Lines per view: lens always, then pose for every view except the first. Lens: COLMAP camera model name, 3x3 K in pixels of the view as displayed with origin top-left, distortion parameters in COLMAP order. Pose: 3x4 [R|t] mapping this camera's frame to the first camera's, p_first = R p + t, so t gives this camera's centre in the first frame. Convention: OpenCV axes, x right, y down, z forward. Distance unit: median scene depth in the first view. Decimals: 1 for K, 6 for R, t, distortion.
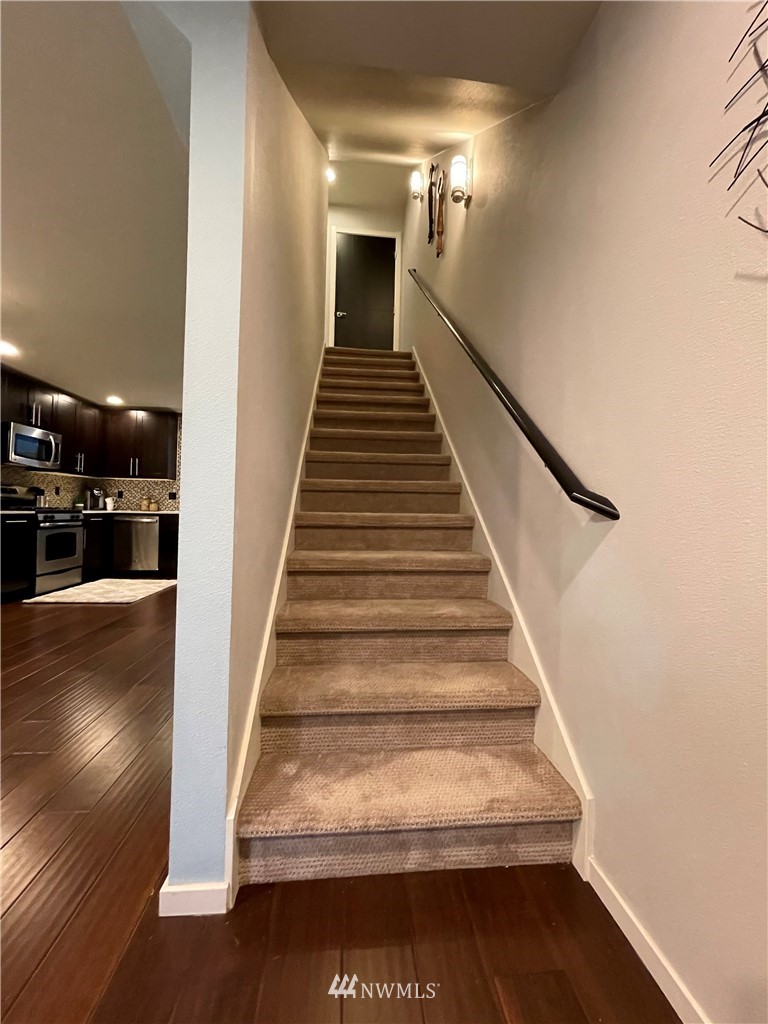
lens RADIAL K [[412.7, 0, 384.7], [0, 412.7, 509.7], [0, 0, 1]] dist [-0.003230, -0.000791]
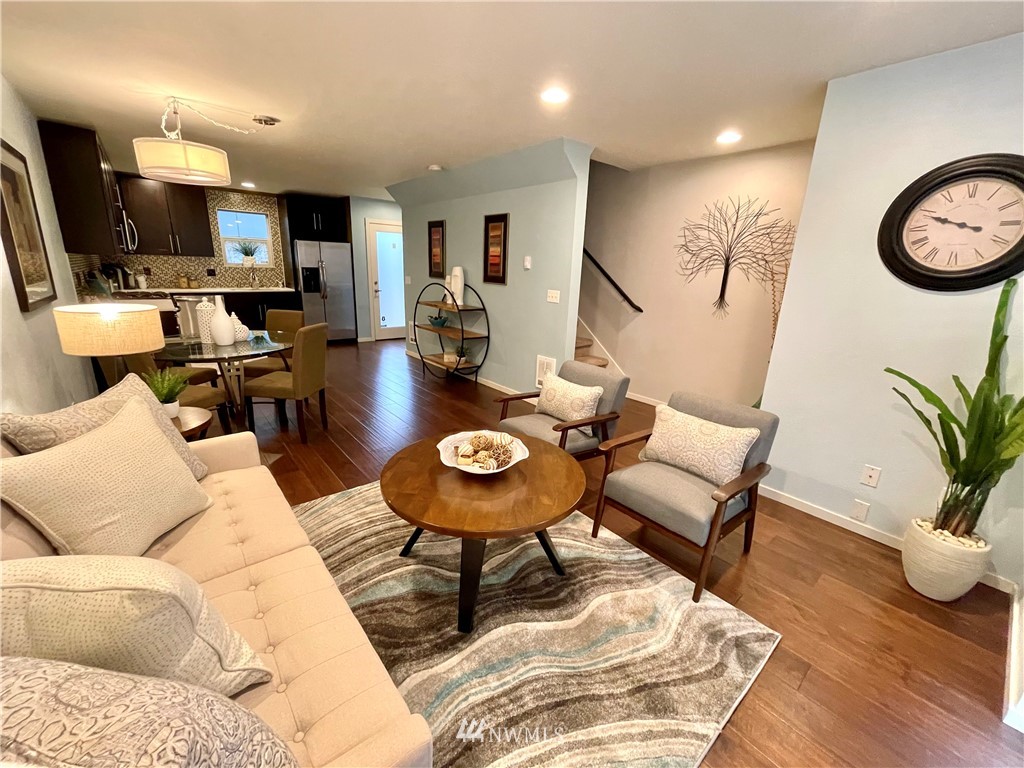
lens RADIAL K [[412.7, 0, 509.9], [0, 412.7, 382.6], [0, 0, 1]] dist [-0.003230, -0.000791]
pose [[0.826662, -0.143937, 0.543977, -0.519501], [-0.020182, 0.958524, 0.284296, -0.080597], [-0.562336, -0.245995, 0.789471, -0.307610]]
